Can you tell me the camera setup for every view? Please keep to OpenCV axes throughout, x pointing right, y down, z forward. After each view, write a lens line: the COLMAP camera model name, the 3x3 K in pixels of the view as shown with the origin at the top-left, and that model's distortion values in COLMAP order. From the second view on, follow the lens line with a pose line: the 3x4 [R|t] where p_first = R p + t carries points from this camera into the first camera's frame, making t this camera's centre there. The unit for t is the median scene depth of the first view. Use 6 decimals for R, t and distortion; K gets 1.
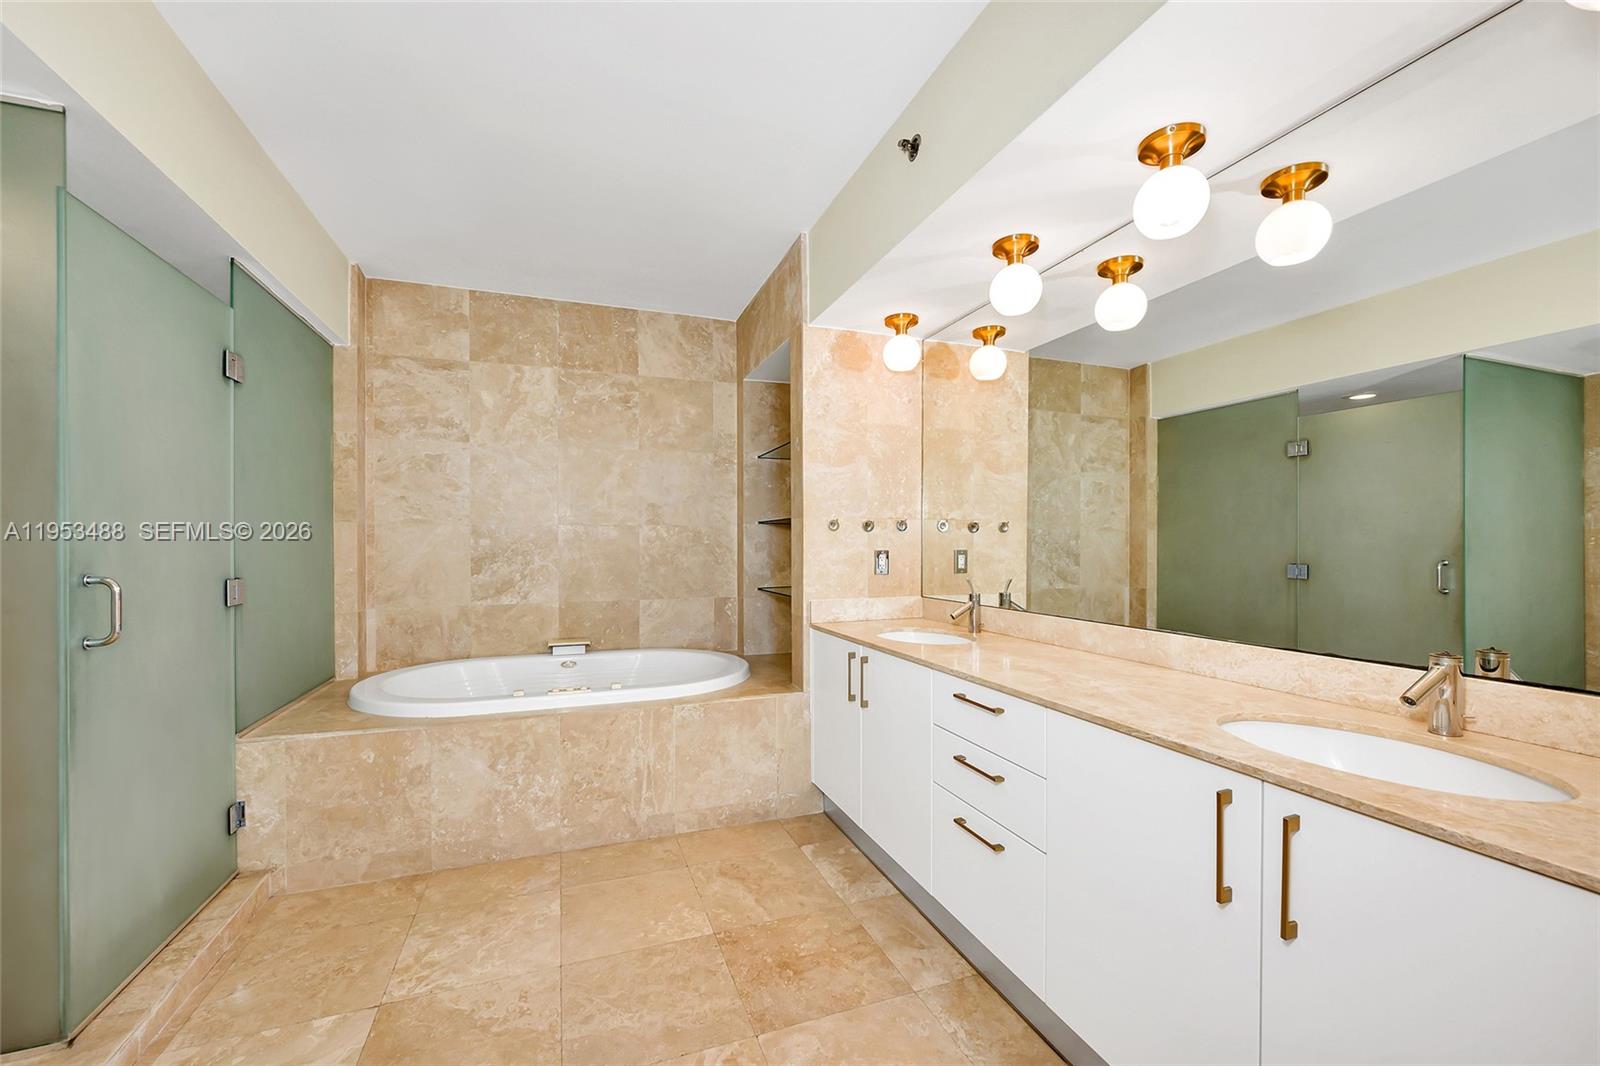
lens RADIAL K [[638.2, 0, 793.2], [0, 638.2, 544.7], [0, 0, 1]] dist [-0.002806, 0.000422]
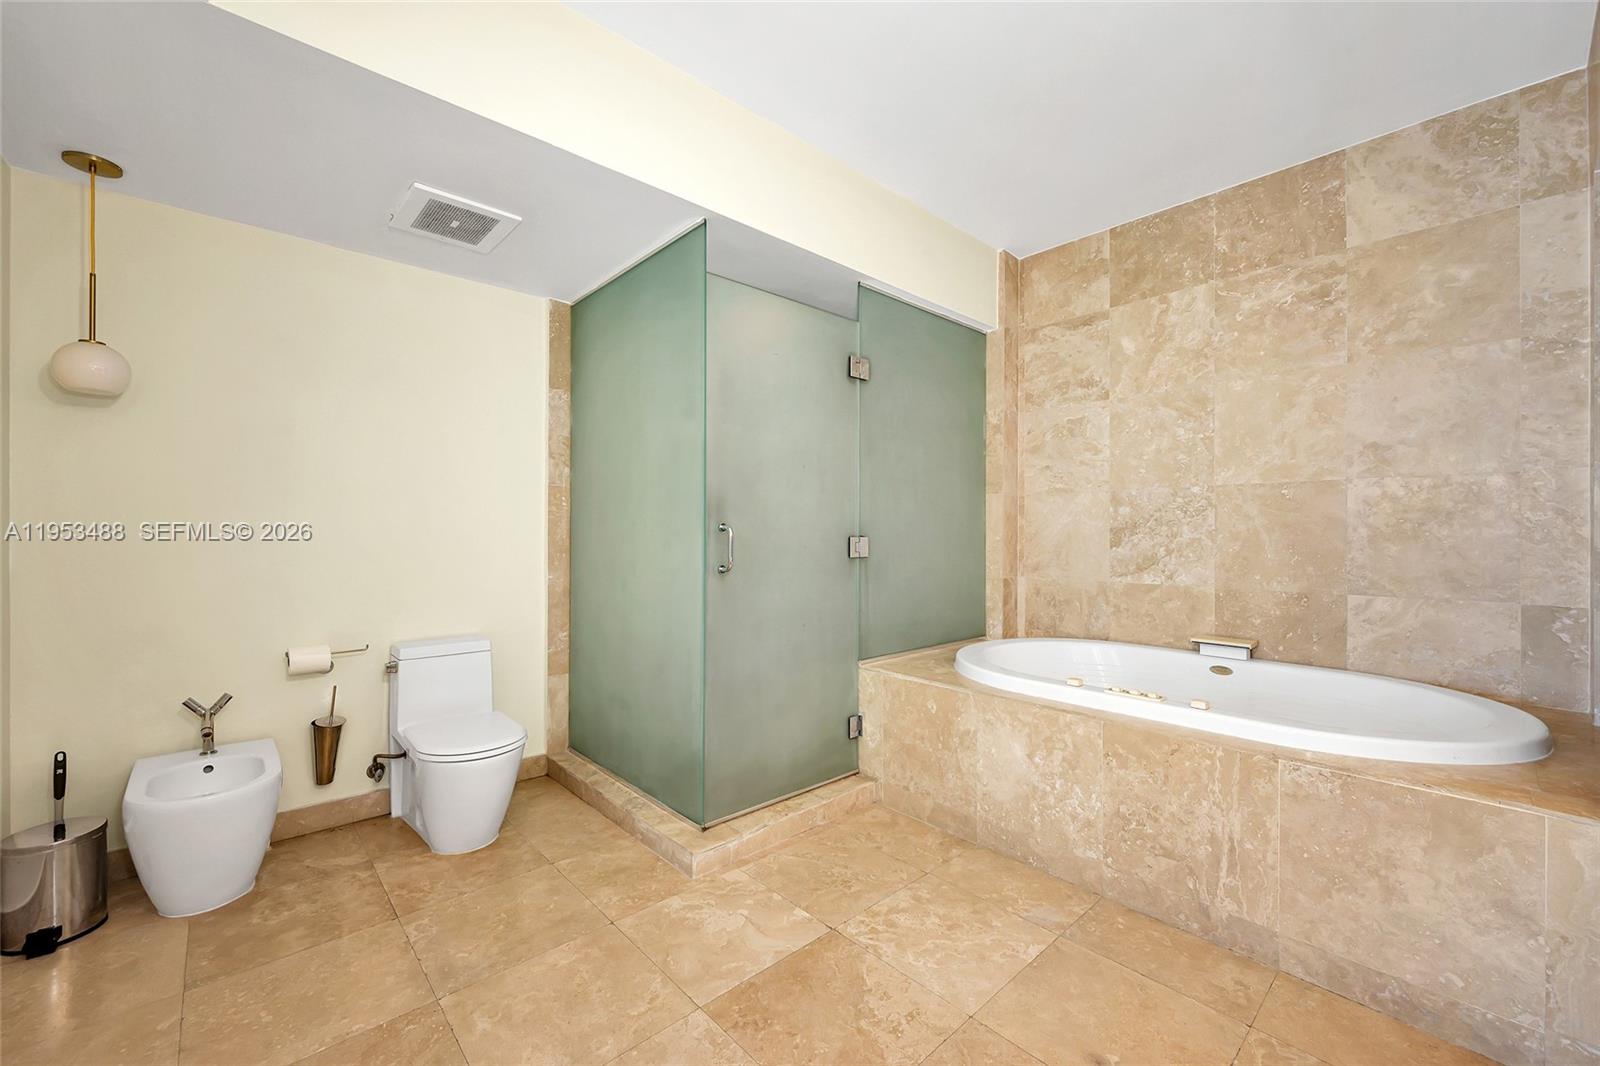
lens RADIAL K [[638.2, 0, 817.4], [0, 638.2, 533.8], [0, 0, 1]] dist [-0.002806, 0.000422]
pose [[0.390490, 0.002892, -0.920603, 0.161347], [-0.004648, 0.999989, 0.001169, 0.029778], [0.920596, 0.003823, 0.390499, 0.278878]]
